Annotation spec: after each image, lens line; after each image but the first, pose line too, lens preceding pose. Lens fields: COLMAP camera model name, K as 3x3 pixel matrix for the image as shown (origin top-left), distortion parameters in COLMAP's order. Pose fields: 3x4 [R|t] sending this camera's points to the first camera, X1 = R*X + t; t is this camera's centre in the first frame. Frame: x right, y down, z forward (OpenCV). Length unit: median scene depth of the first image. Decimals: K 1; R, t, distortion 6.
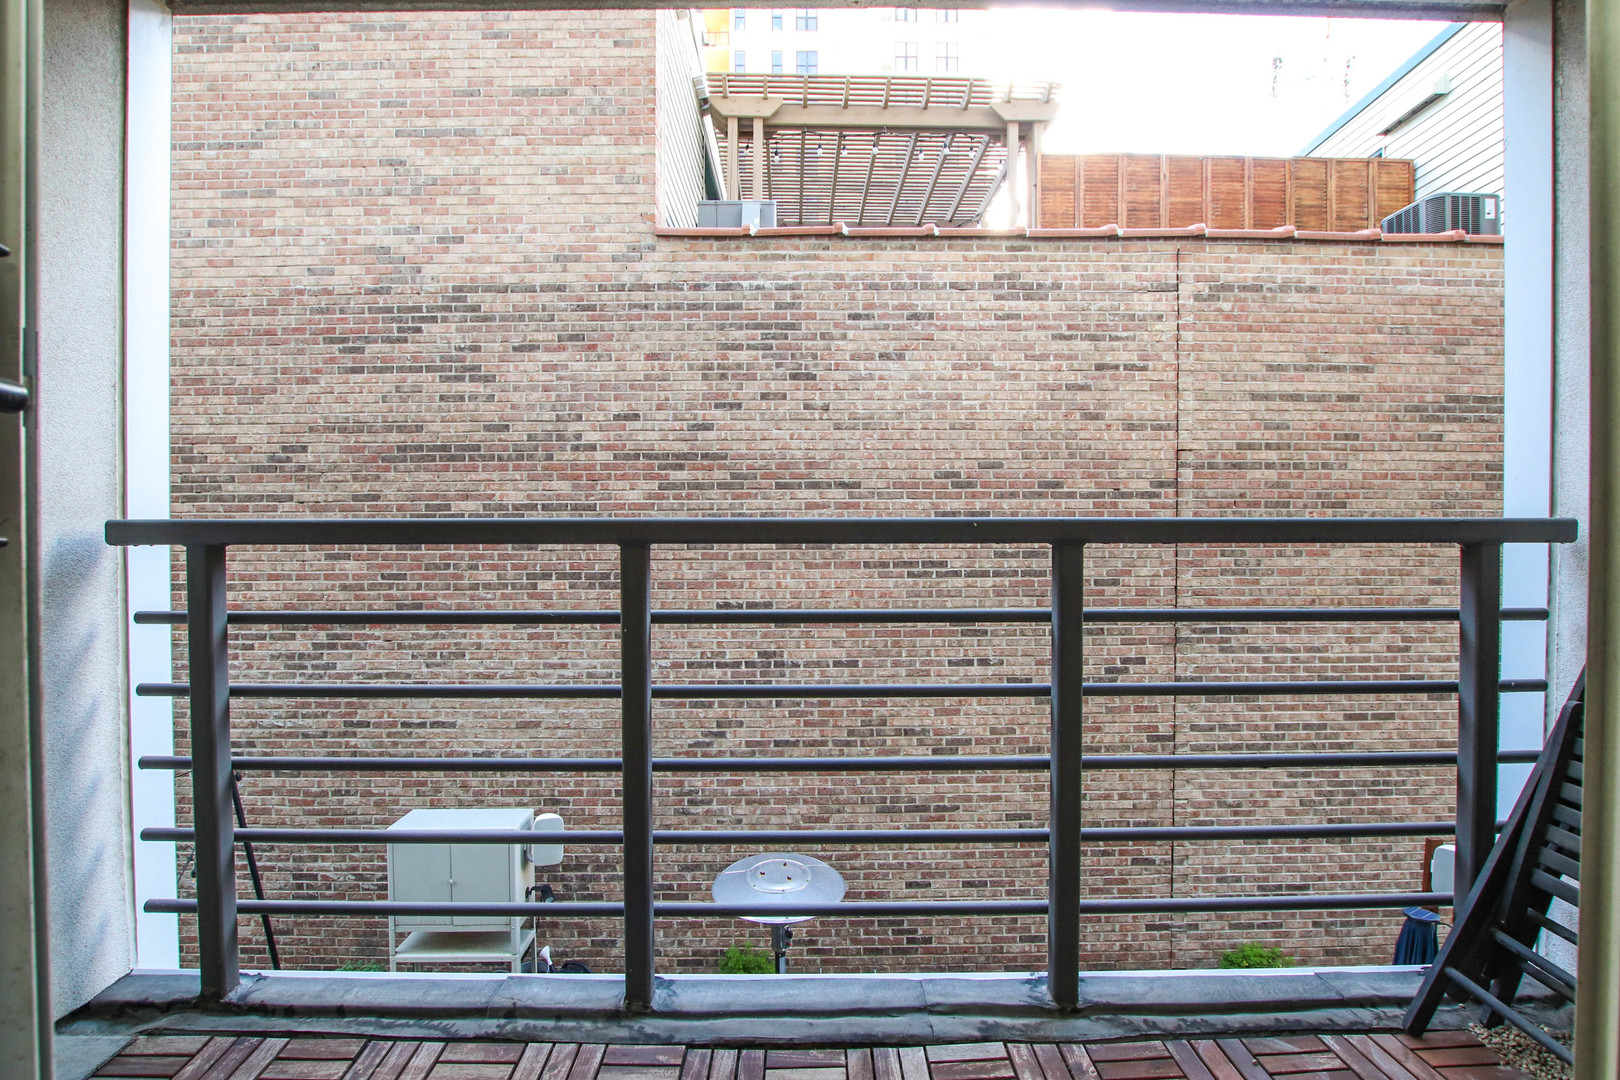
lens RADIAL K [[752.3, 0, 806.0], [0, 752.3, 551.6], [0, 0, 1]] dist [-0.028496, 0.000985]
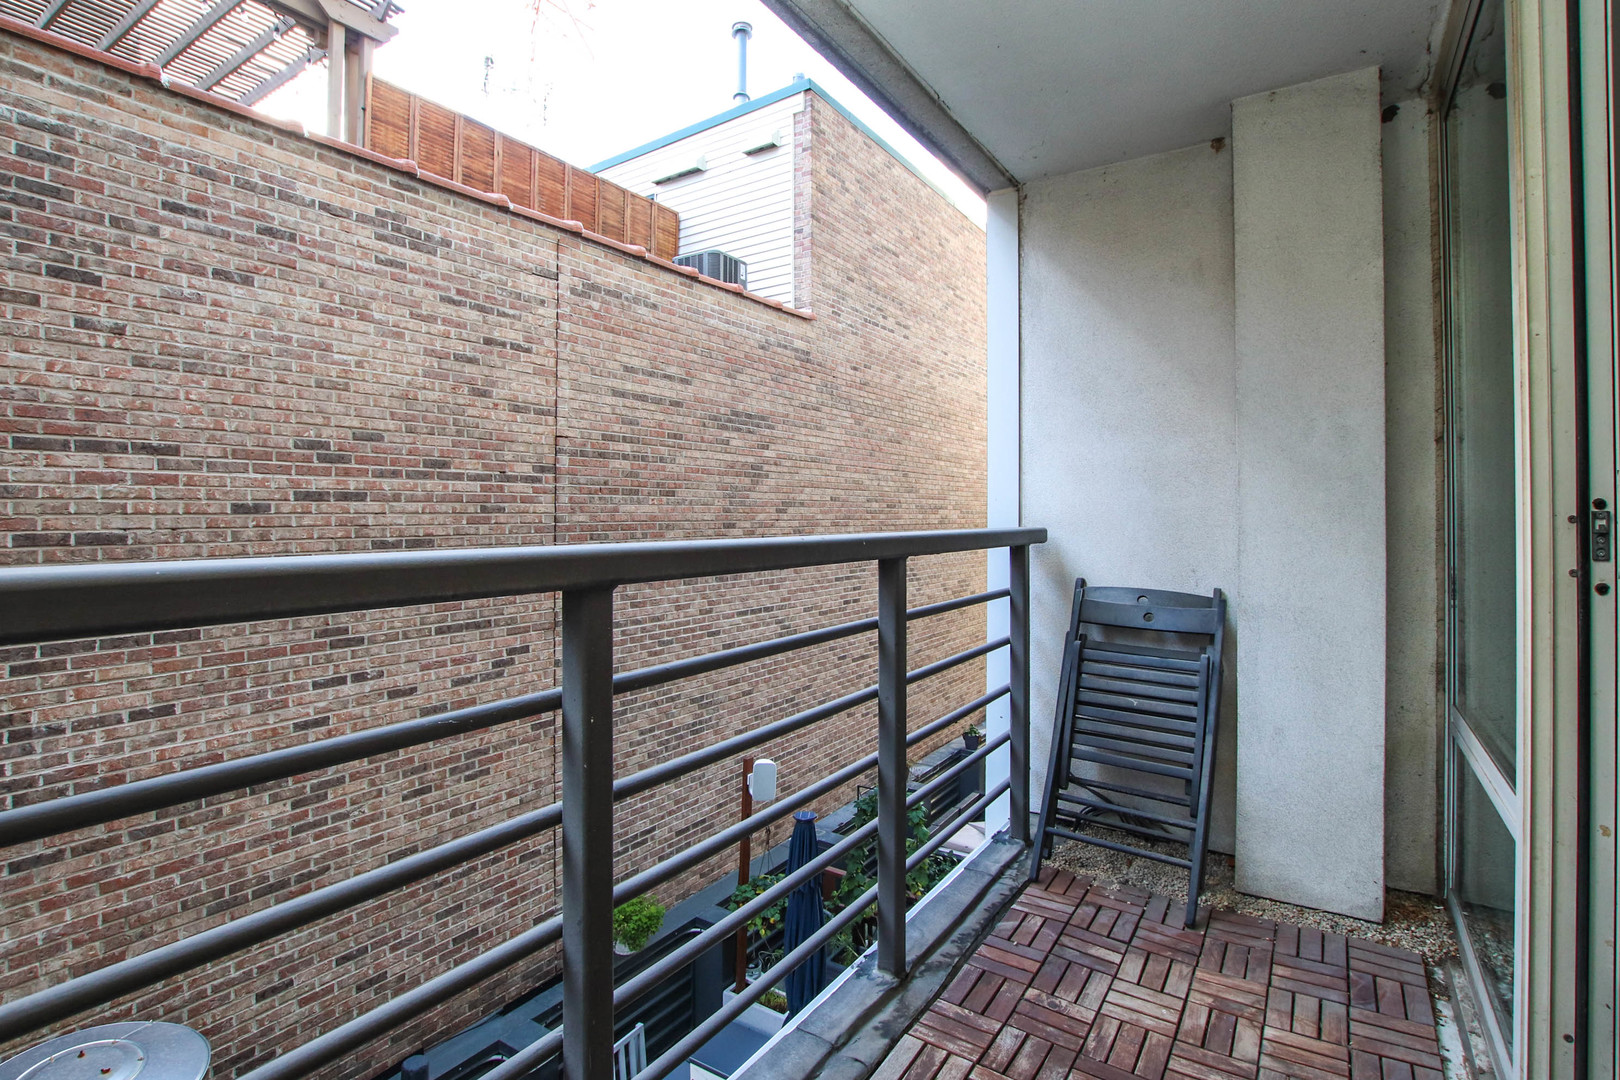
lens RADIAL K [[781.5, 0, 810.6], [0, 781.5, 507.8], [0, 0, 1]] dist [-0.029147, 0.001572]
pose [[0.564465, 0.007745, 0.825421, -0.180850], [0.010480, 0.999808, -0.016548, -0.017722], [-0.825390, 0.017992, 0.564276, 0.120082]]
